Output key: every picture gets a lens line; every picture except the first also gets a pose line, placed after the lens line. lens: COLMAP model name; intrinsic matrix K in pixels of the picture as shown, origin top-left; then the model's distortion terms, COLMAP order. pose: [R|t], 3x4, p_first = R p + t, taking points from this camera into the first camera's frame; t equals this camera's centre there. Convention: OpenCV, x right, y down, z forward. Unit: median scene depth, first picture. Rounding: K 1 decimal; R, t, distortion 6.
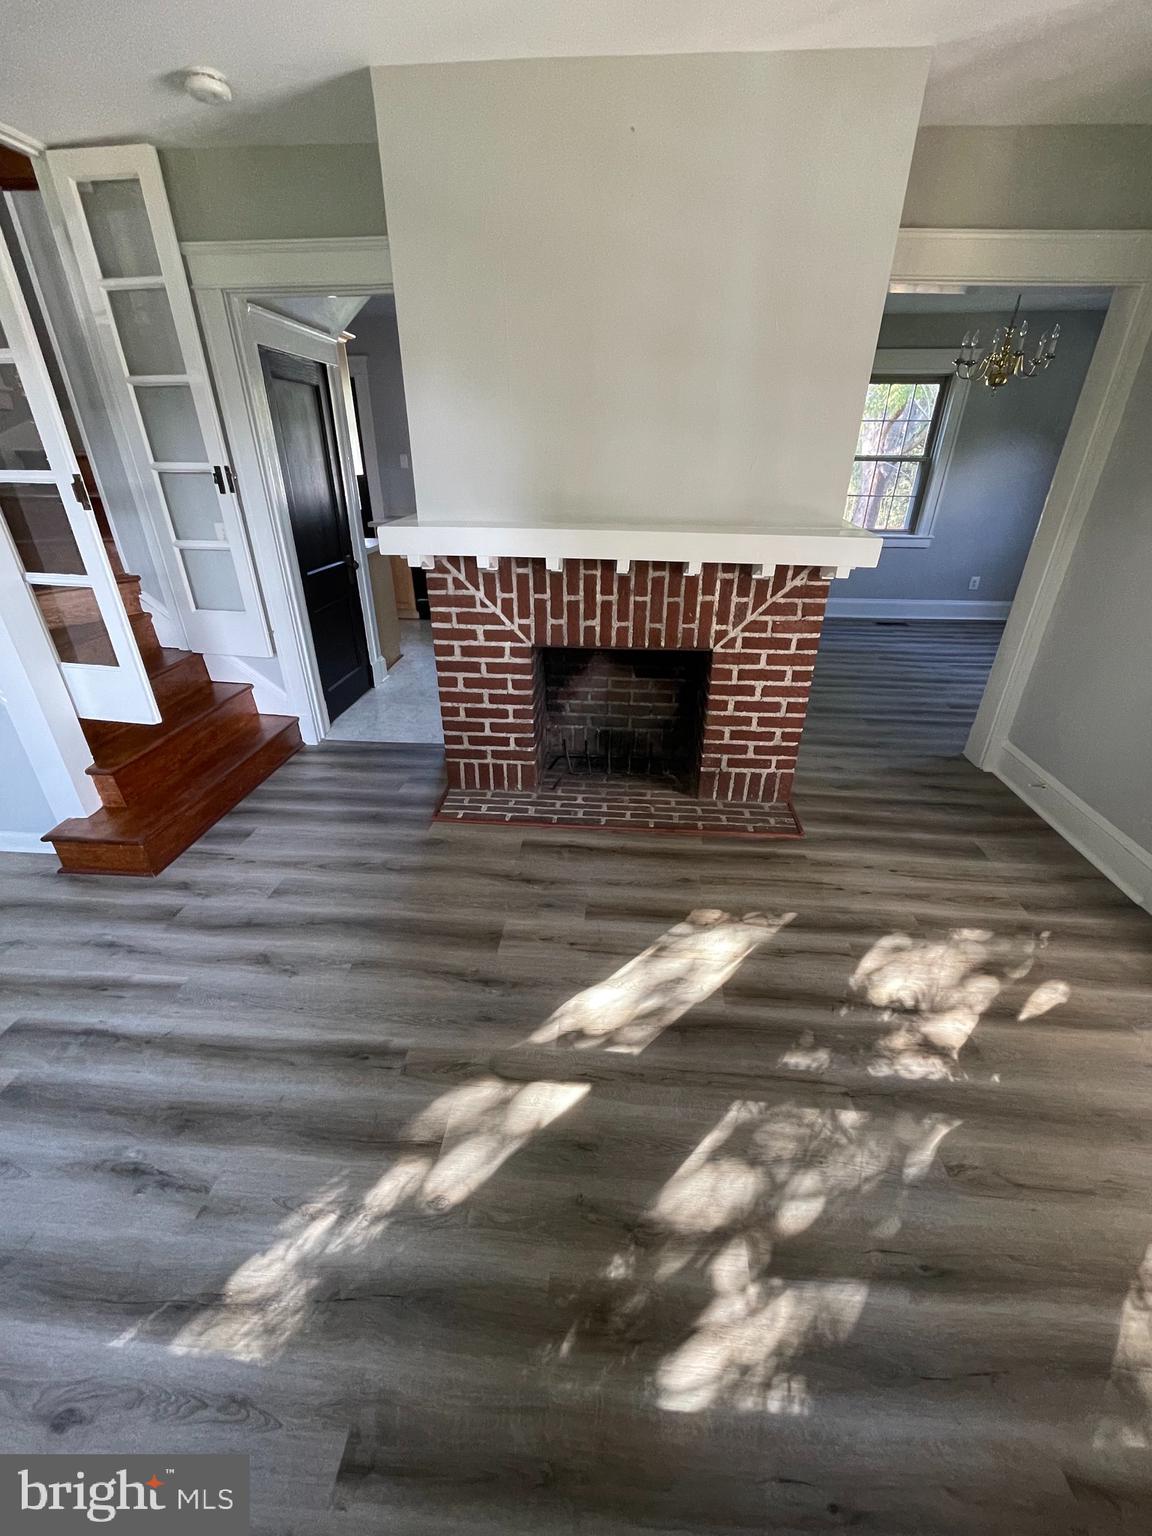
lens RADIAL K [[619.6, 0, 575.6], [0, 619.6, 768.2], [0, 0, 1]] dist [-0.004273, 0.000813]
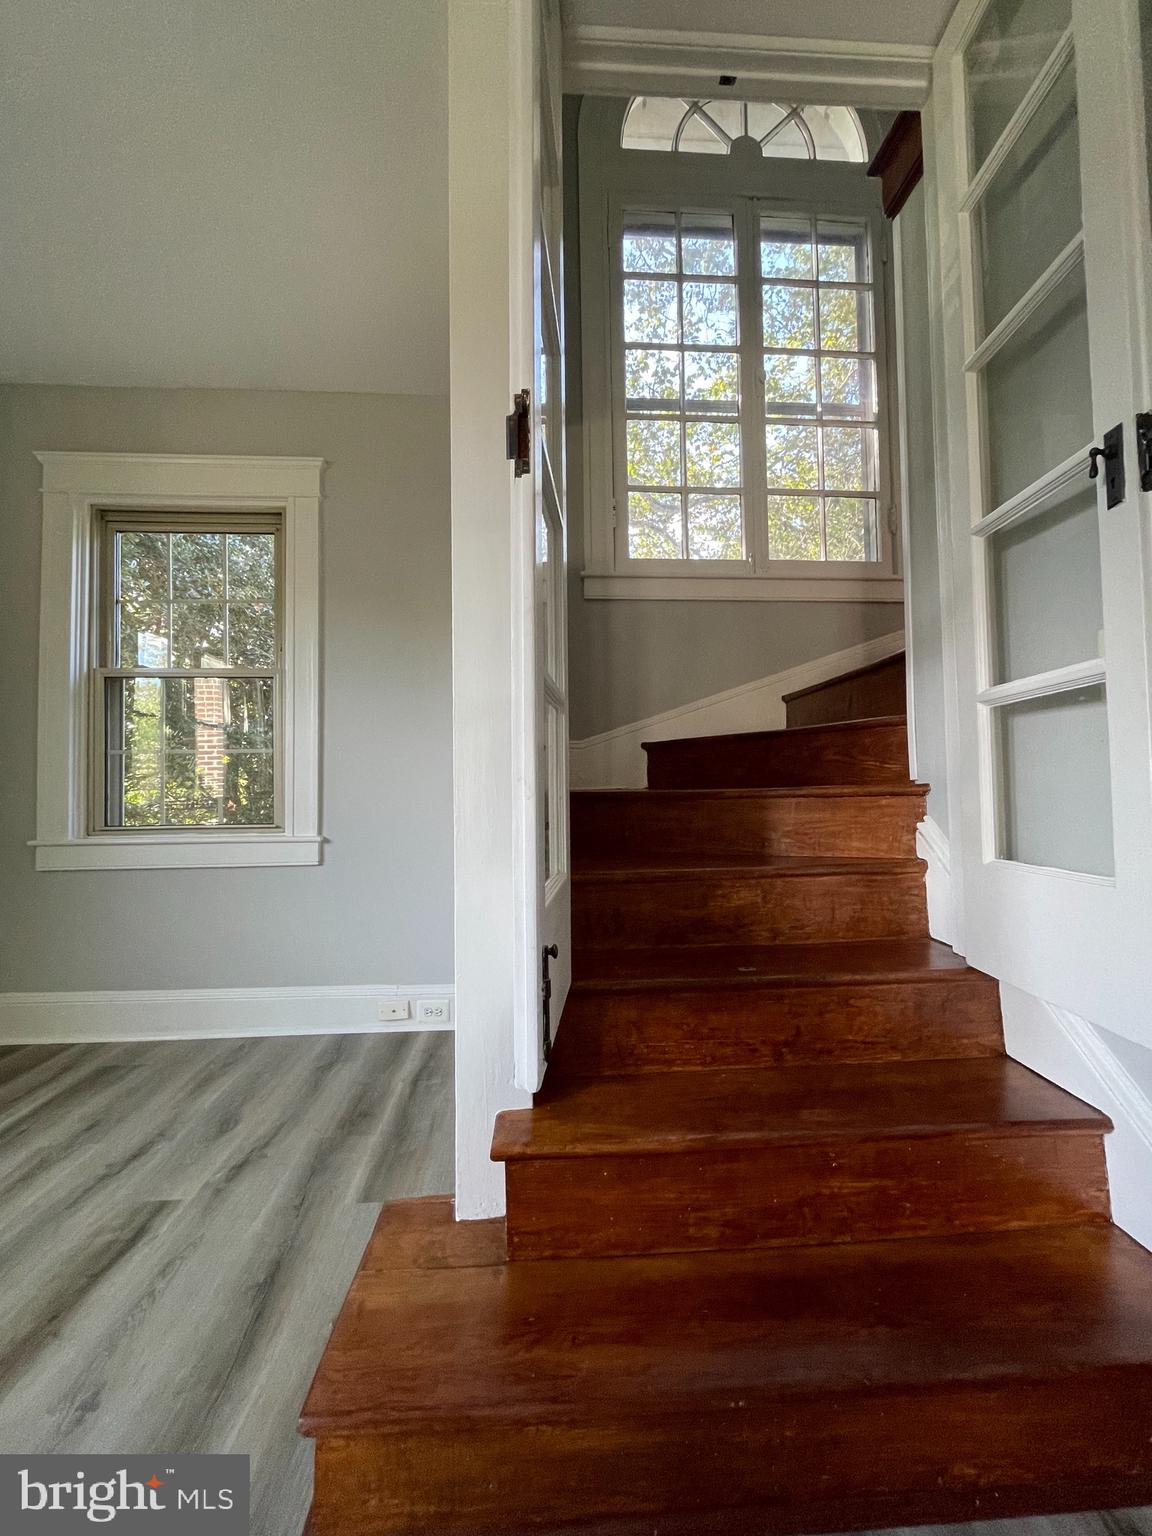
lens RADIAL K [[619.6, 0, 574.6], [0, 619.6, 772.7], [0, 0, 1]] dist [-0.004273, 0.000813]
pose [[0.146561, -0.042321, -0.988296, -0.353621], [-0.444769, 0.889581, -0.104052, -0.191485], [0.883573, 0.454813, 0.111555, 0.911481]]
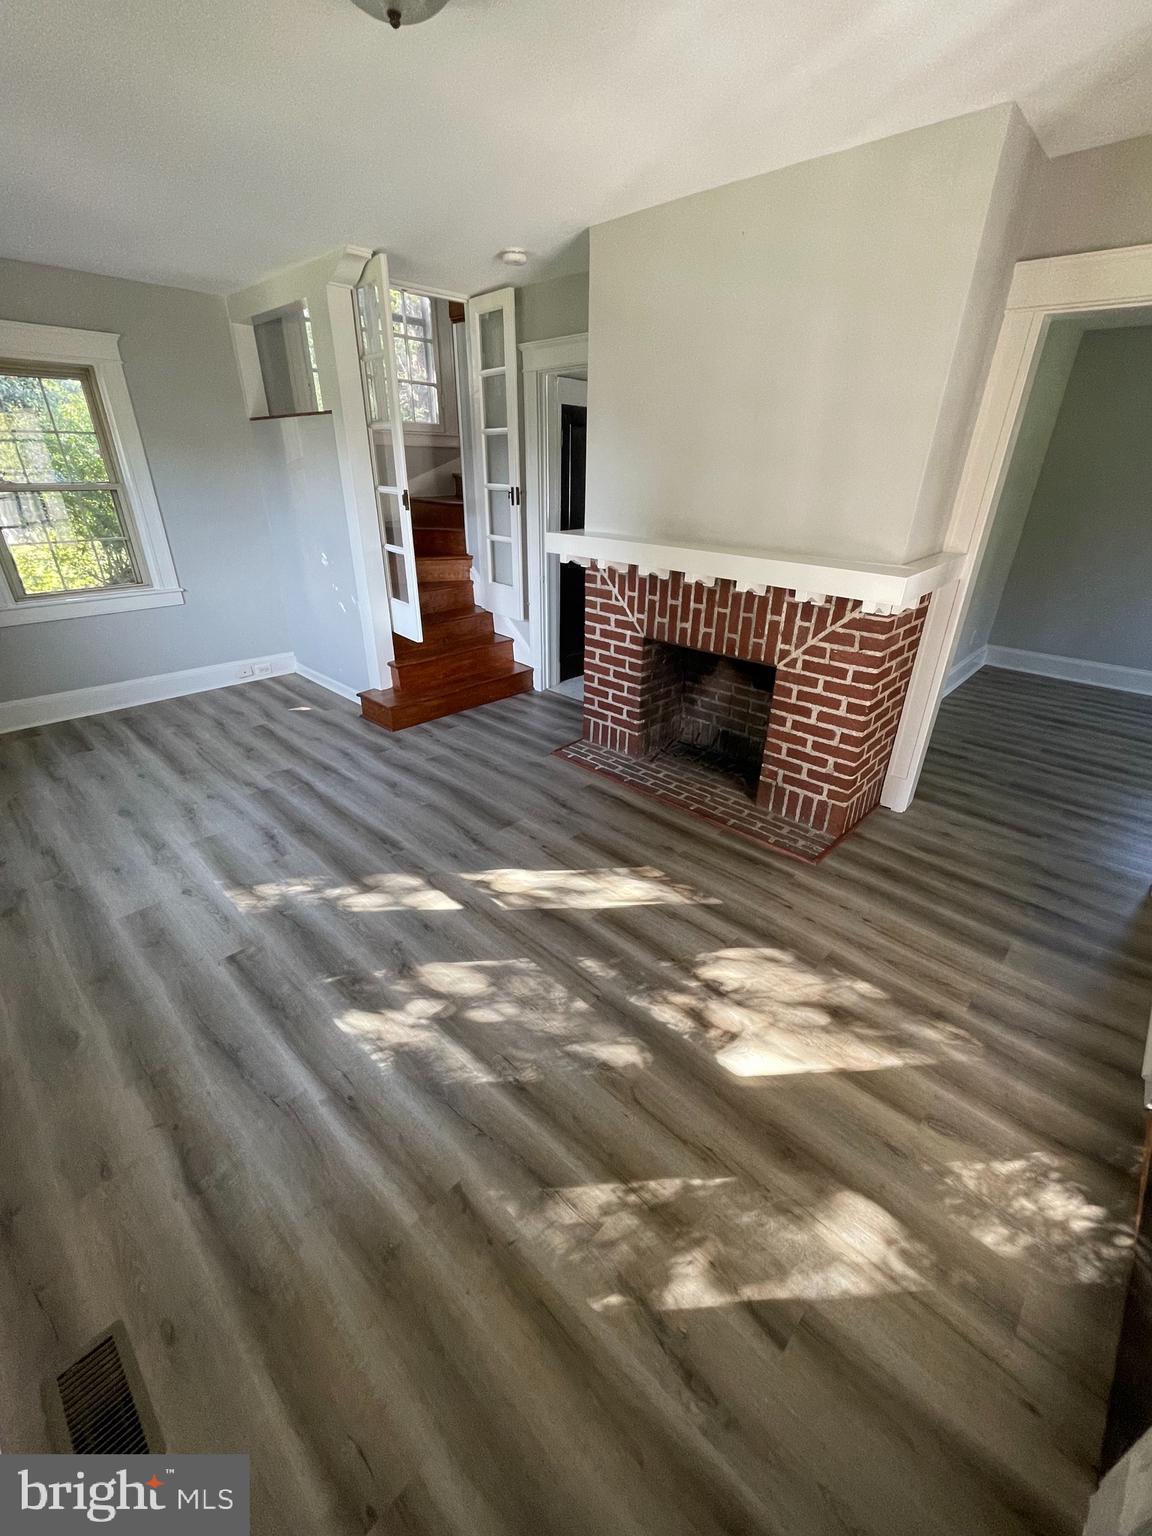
lens RADIAL K [[619.6, 0, 581.8], [0, 619.6, 769.0], [0, 0, 1]] dist [-0.004273, 0.000813]
pose [[0.780050, 0.282753, -0.558187, 0.655968], [-0.299079, 0.952058, 0.064317, 0.012797], [0.549612, 0.116772, 0.827219, -0.068734]]
